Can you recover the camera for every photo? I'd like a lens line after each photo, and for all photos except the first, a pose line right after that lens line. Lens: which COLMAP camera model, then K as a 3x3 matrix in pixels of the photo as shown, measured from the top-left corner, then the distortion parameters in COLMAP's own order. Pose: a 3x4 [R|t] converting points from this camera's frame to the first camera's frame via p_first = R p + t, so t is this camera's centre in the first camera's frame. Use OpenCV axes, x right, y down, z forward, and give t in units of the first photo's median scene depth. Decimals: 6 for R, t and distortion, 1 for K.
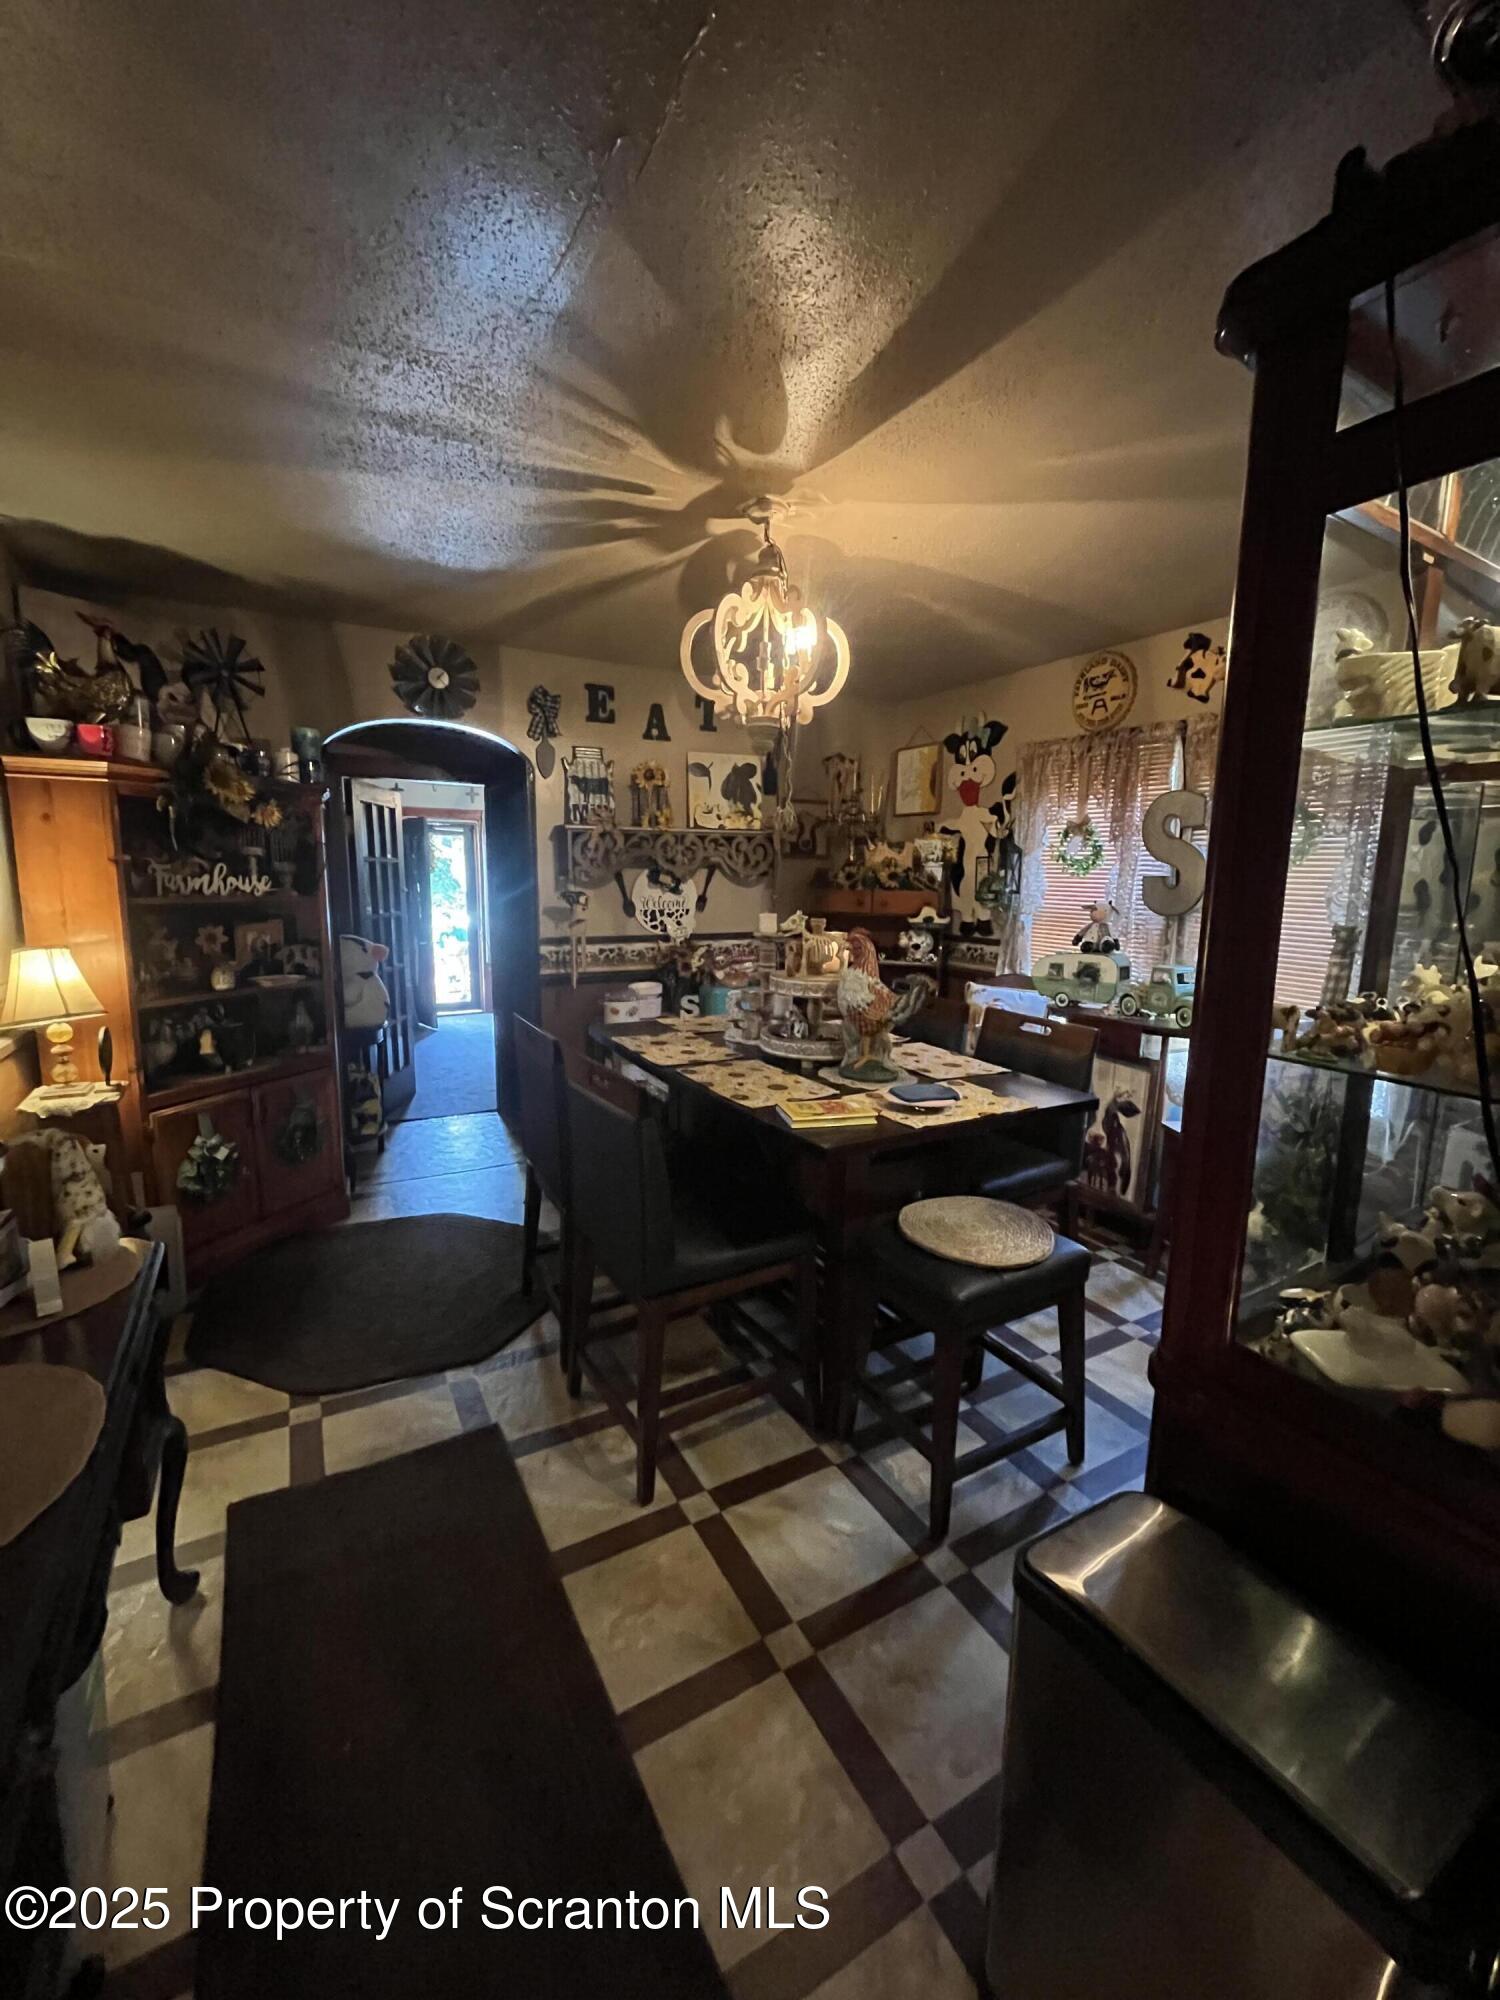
lens RADIAL K [[803.3, 0, 753.5], [0, 803.3, 1002.4], [0, 0, 1]] dist [-0.000572, -0.001073]
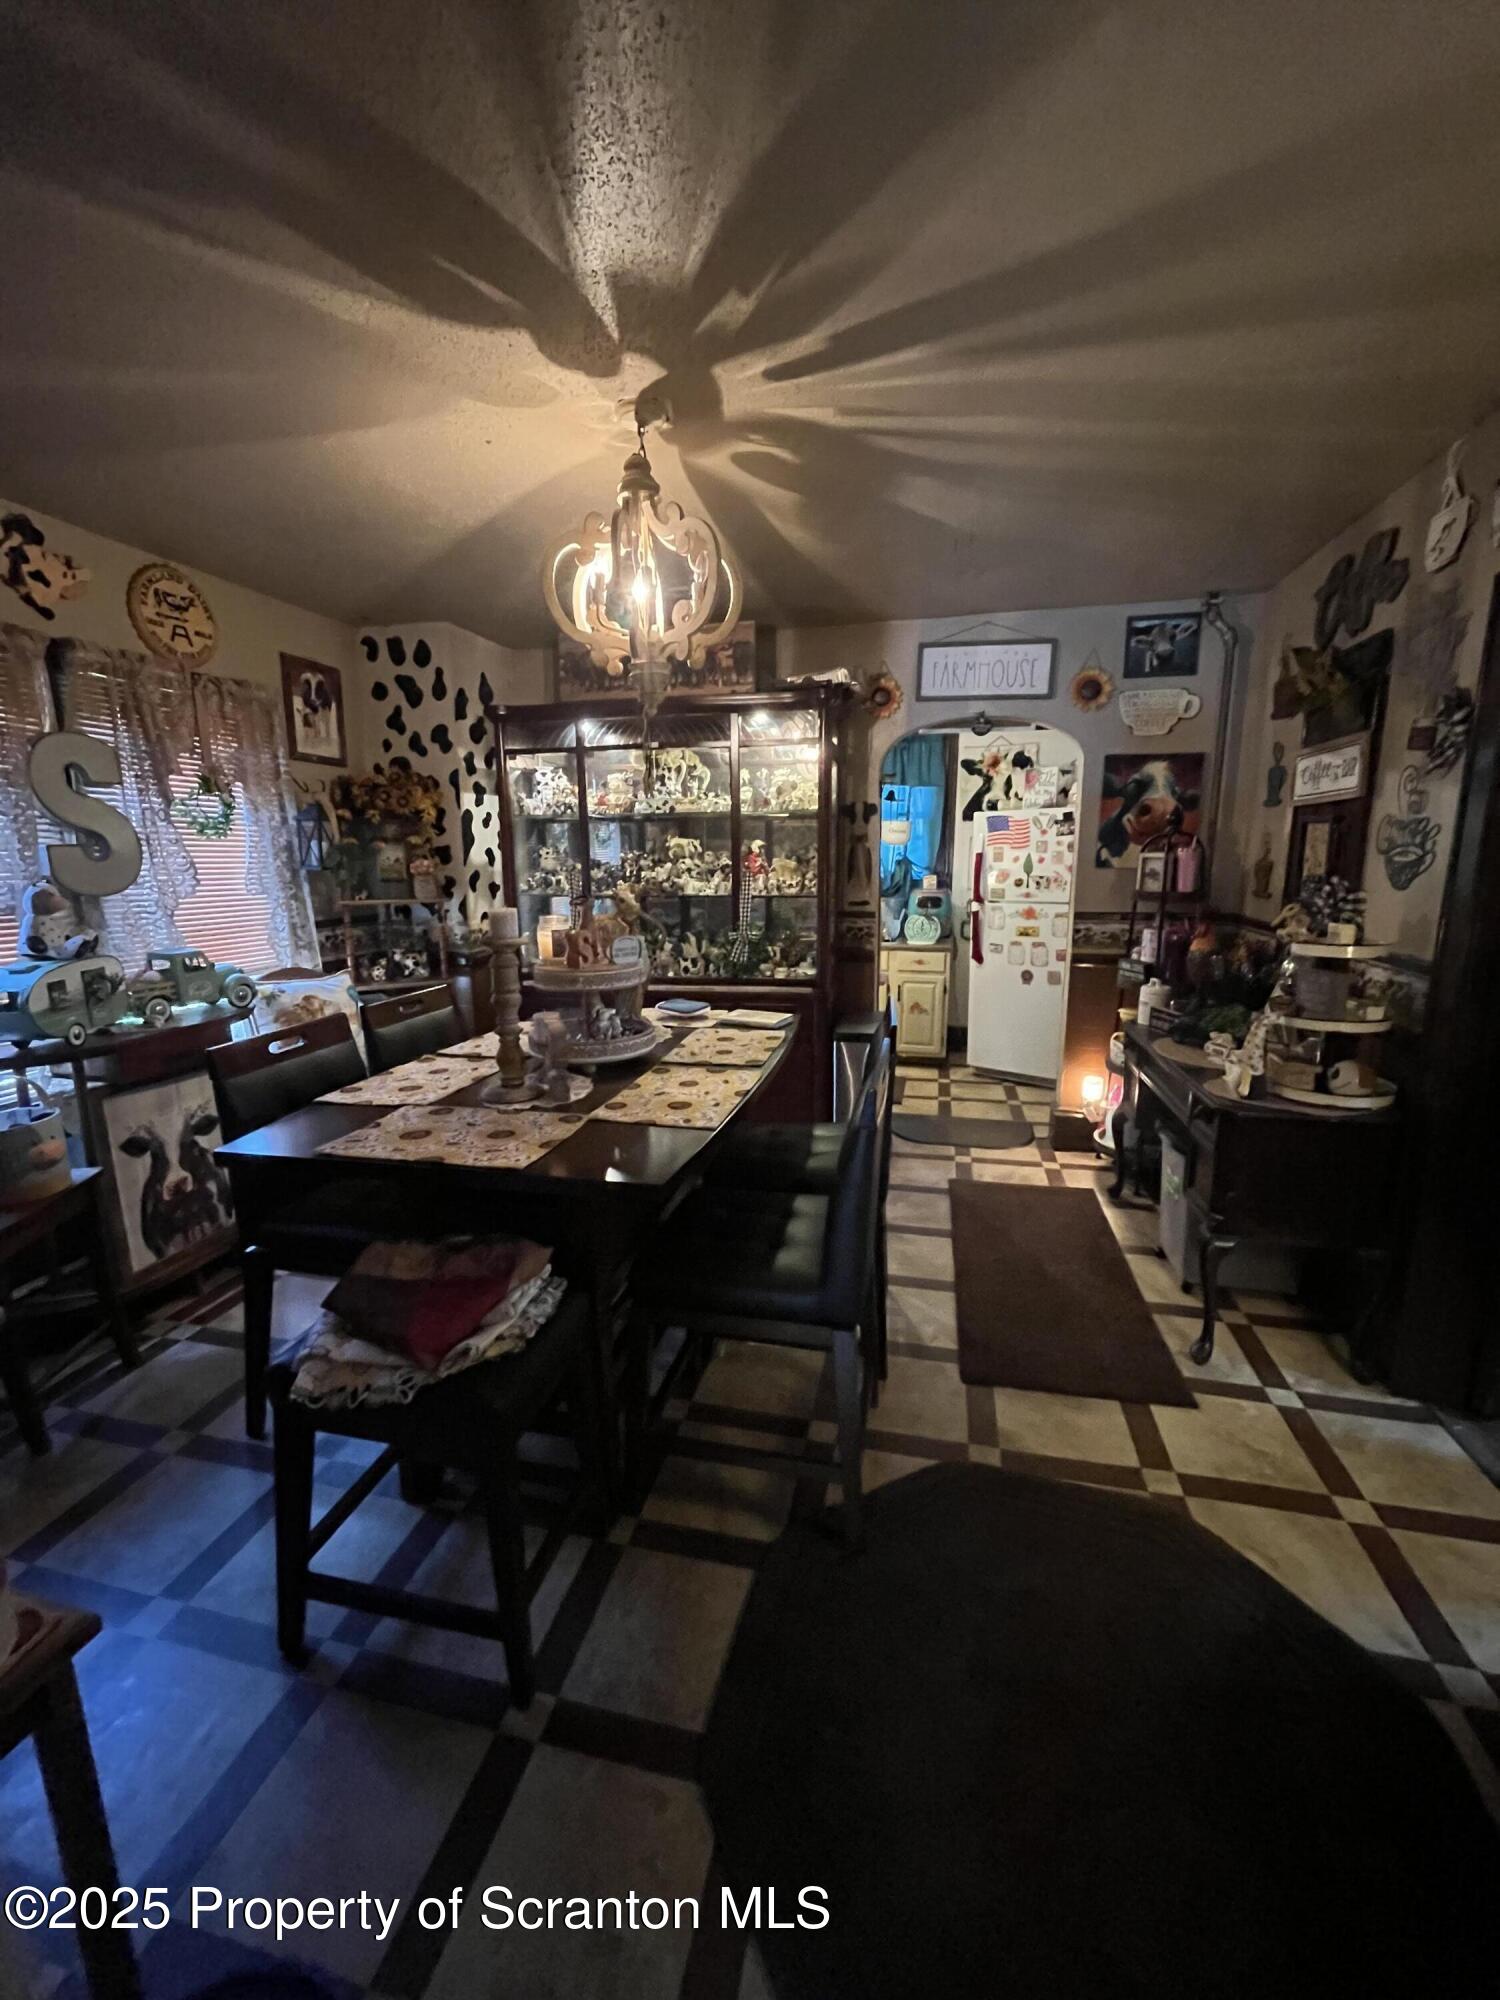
lens RADIAL K [[803.3, 0, 752.6], [0, 803.3, 1001.0], [0, 0, 1]] dist [-0.000572, -0.001073]
pose [[-0.731163, -0.135275, 0.668656, -0.730093], [0.097256, 0.949463, 0.298432, -0.273715], [-0.675235, 0.283233, -0.681056, 1.704536]]
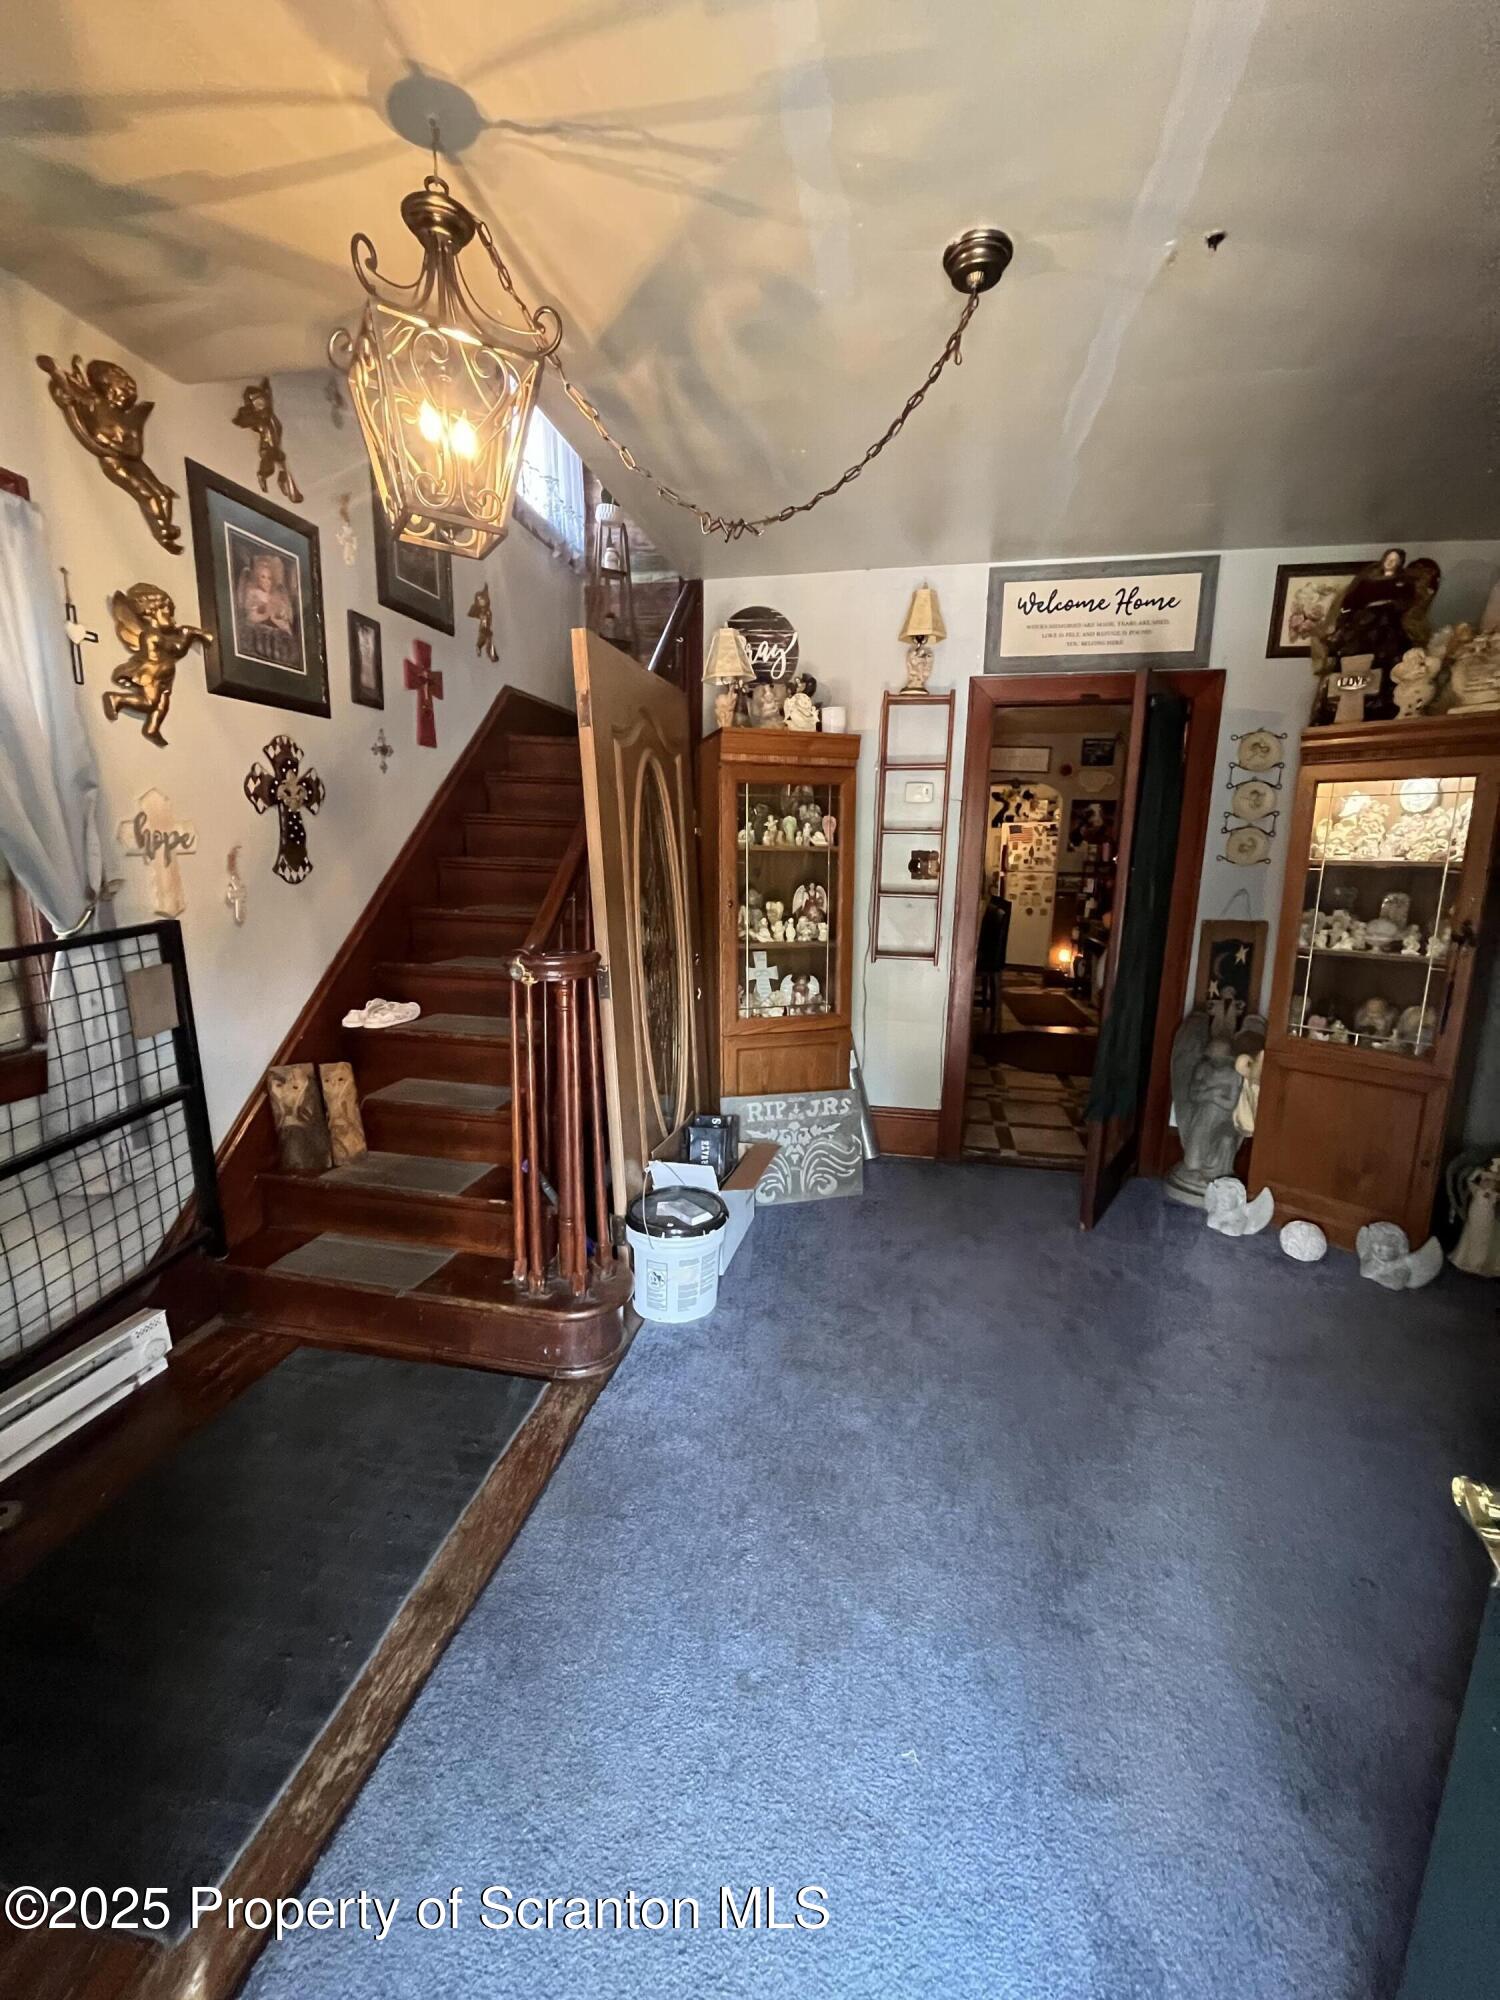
lens RADIAL K [[803.3, 0, 749.8], [0, 803.3, 1000.4], [0, 0, 1]] dist [-0.000572, -0.001073]
pose [[-0.752118, -0.147074, 0.642408, -0.986920], [0.073252, 0.950083, 0.303276, -0.366923], [-0.654945, 0.275157, -0.703801, 2.412887]]
